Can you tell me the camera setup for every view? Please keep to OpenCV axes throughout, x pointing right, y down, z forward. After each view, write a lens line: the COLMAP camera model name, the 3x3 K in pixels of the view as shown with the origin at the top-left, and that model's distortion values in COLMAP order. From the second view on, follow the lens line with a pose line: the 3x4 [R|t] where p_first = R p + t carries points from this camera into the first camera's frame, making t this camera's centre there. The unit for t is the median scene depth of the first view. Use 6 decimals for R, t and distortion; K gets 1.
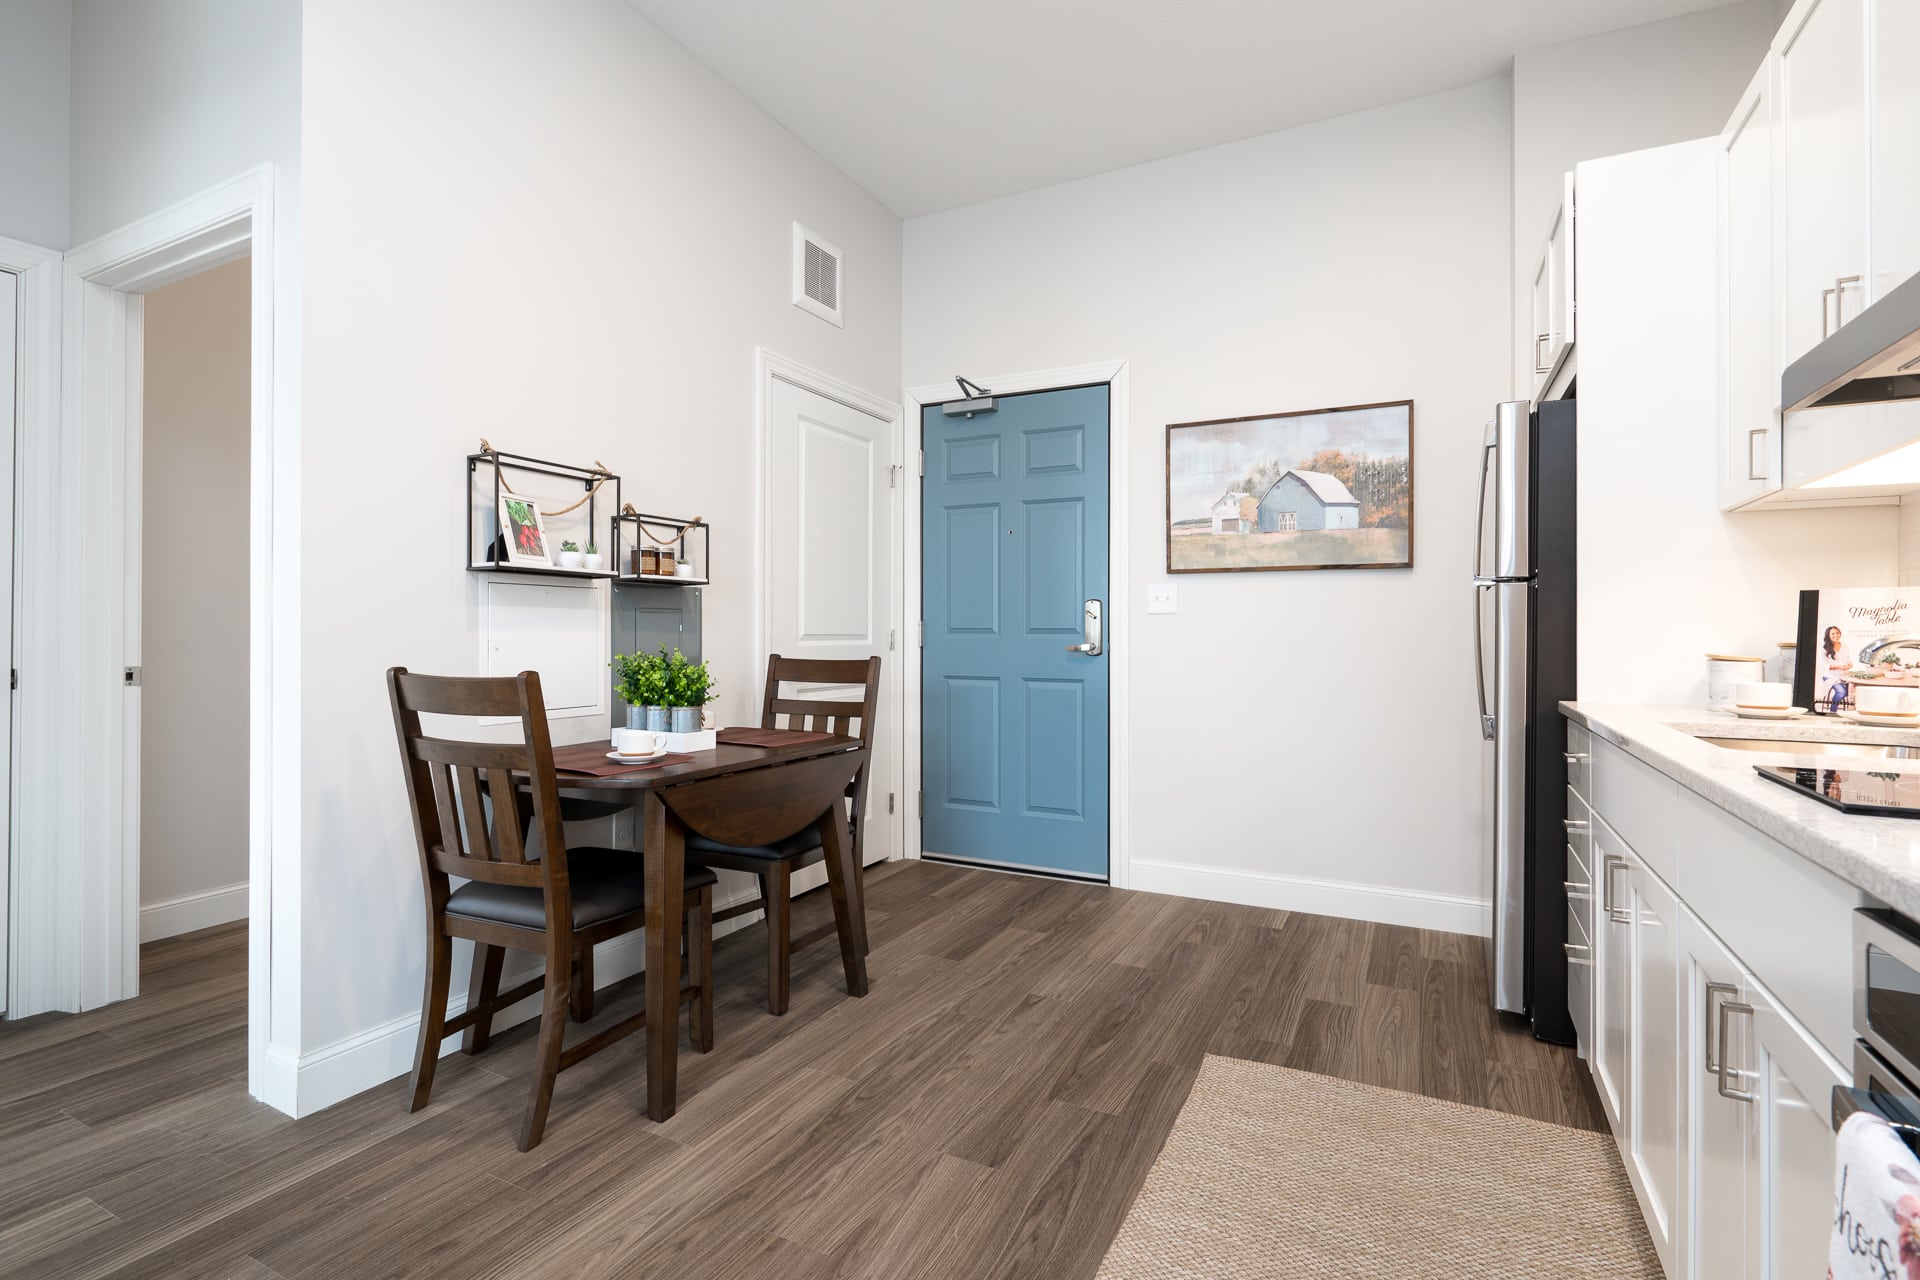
lens RADIAL K [[897.6, 0, 966.5], [0, 897.6, 630.5], [0, 0, 1]] dist [-0.000291, 0.000760]
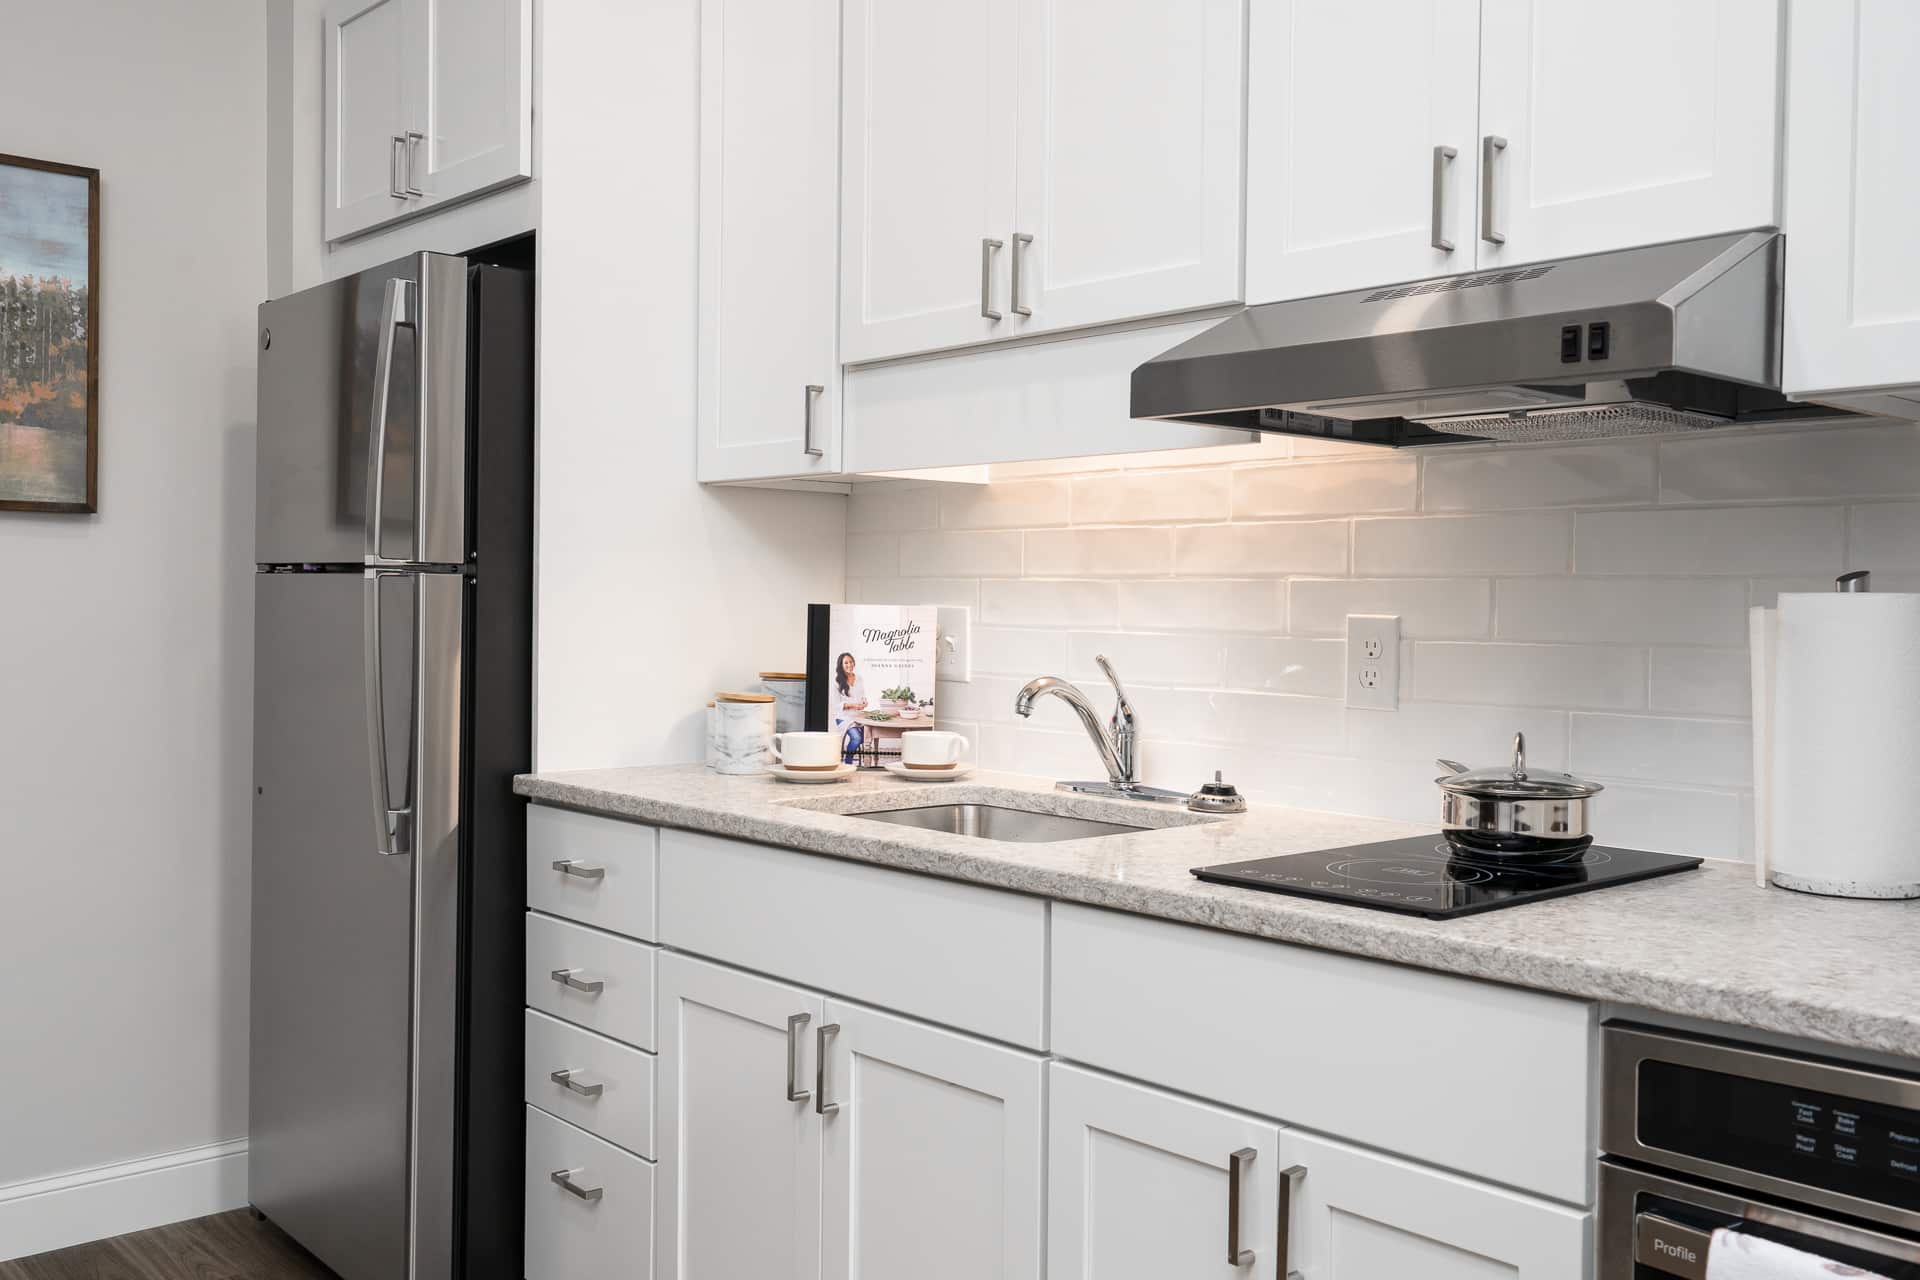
lens RADIAL K [[1719.4, 0, 966.0], [0, 1719.4, 634.9], [0, 0, 1]] dist [0.000391, 0.006528]
pose [[0.350862, -0.018638, 0.936242, -0.217523], [-0.012228, 0.999625, 0.024482, -0.033036], [-0.936347, -0.020039, 0.350503, 0.223700]]
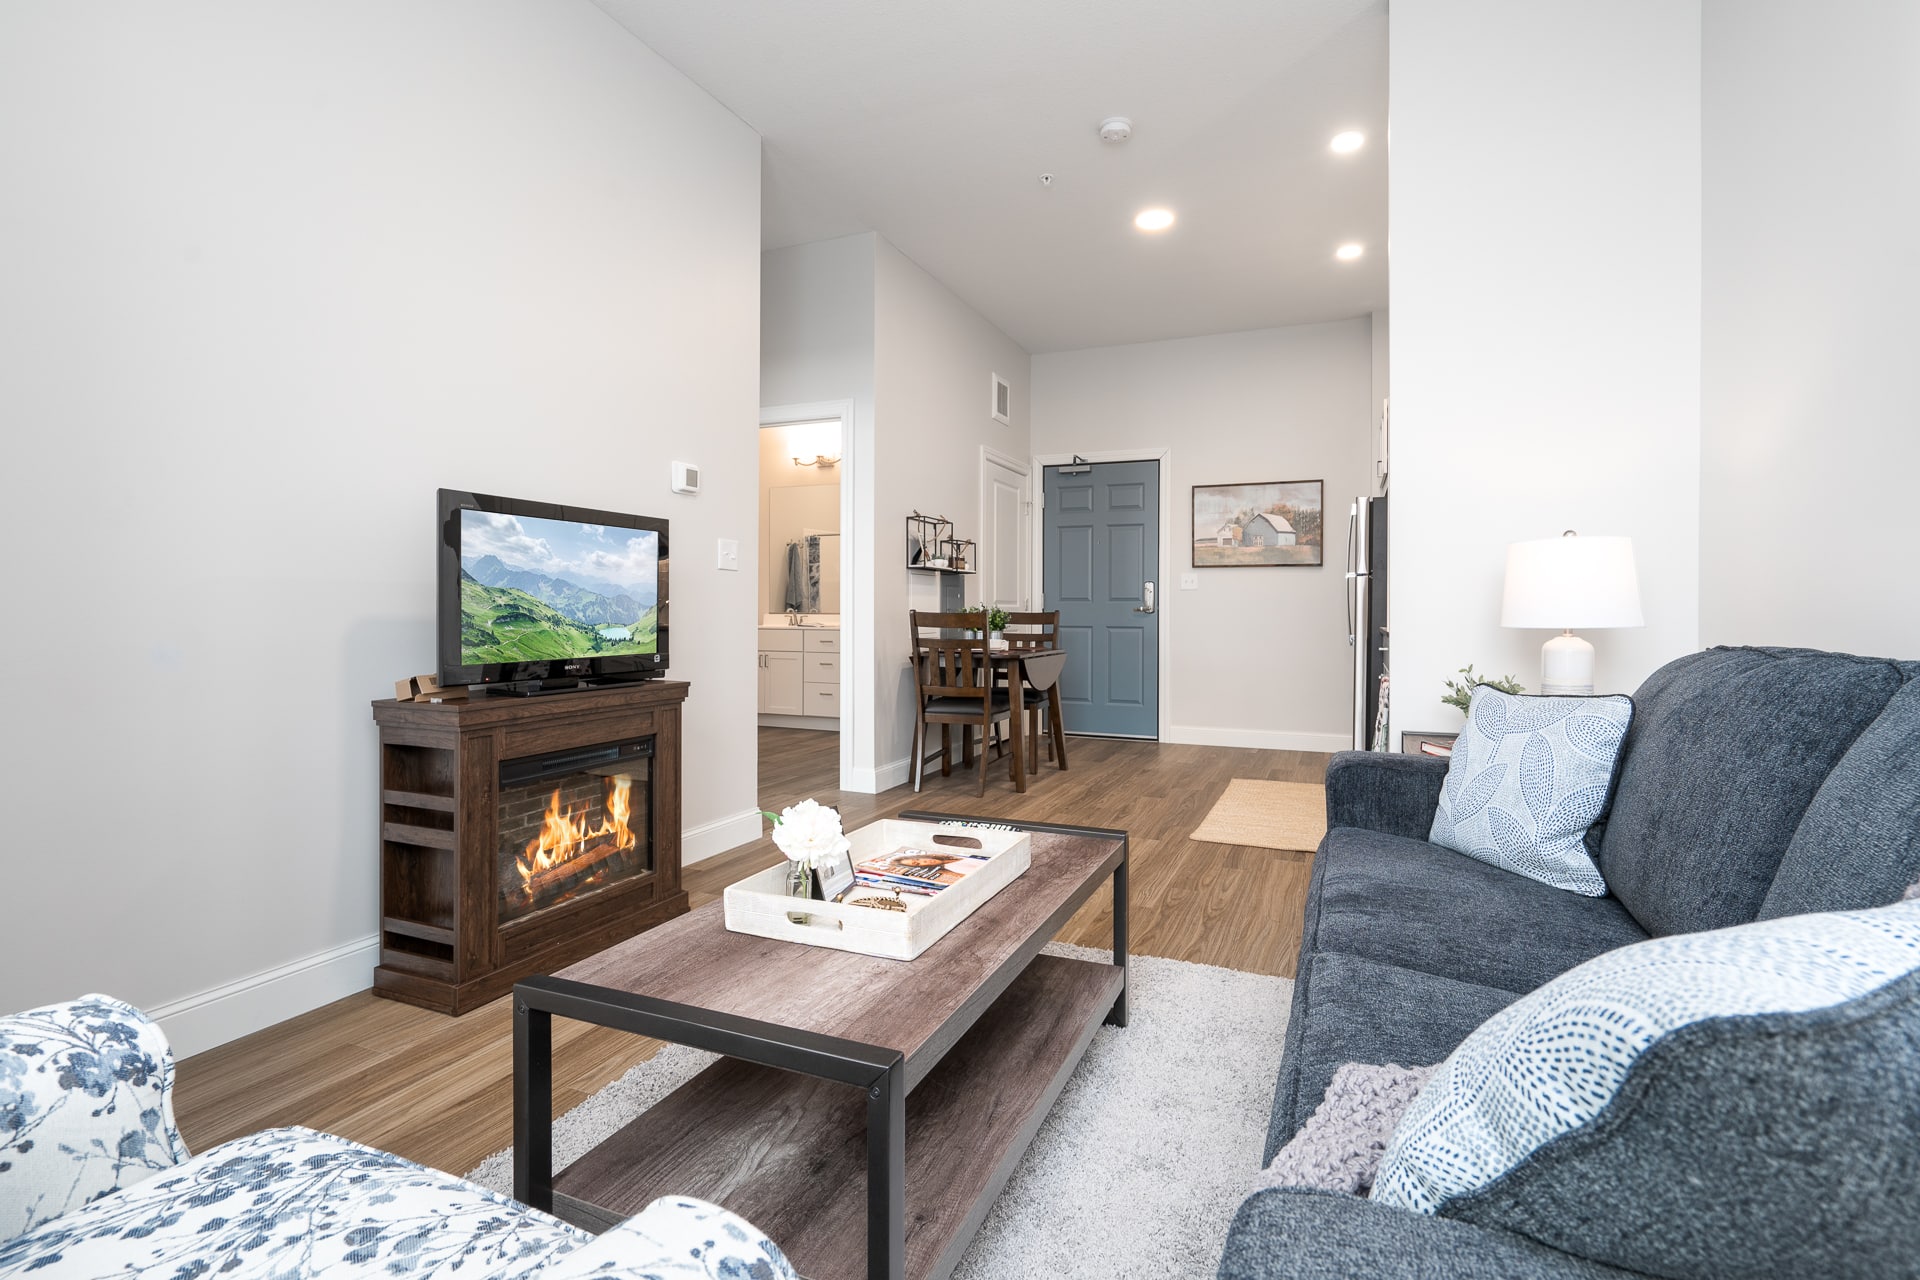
lens RADIAL K [[897.6, 0, 962.5], [0, 897.6, 623.0], [0, 0, 1]] dist [-0.000291, 0.000760]
pose [[0.997649, 0.002115, 0.068497, -0.409393], [-0.003115, 0.999890, 0.014496, 0.026530], [-0.068459, -0.014676, 0.997546, -0.879526]]
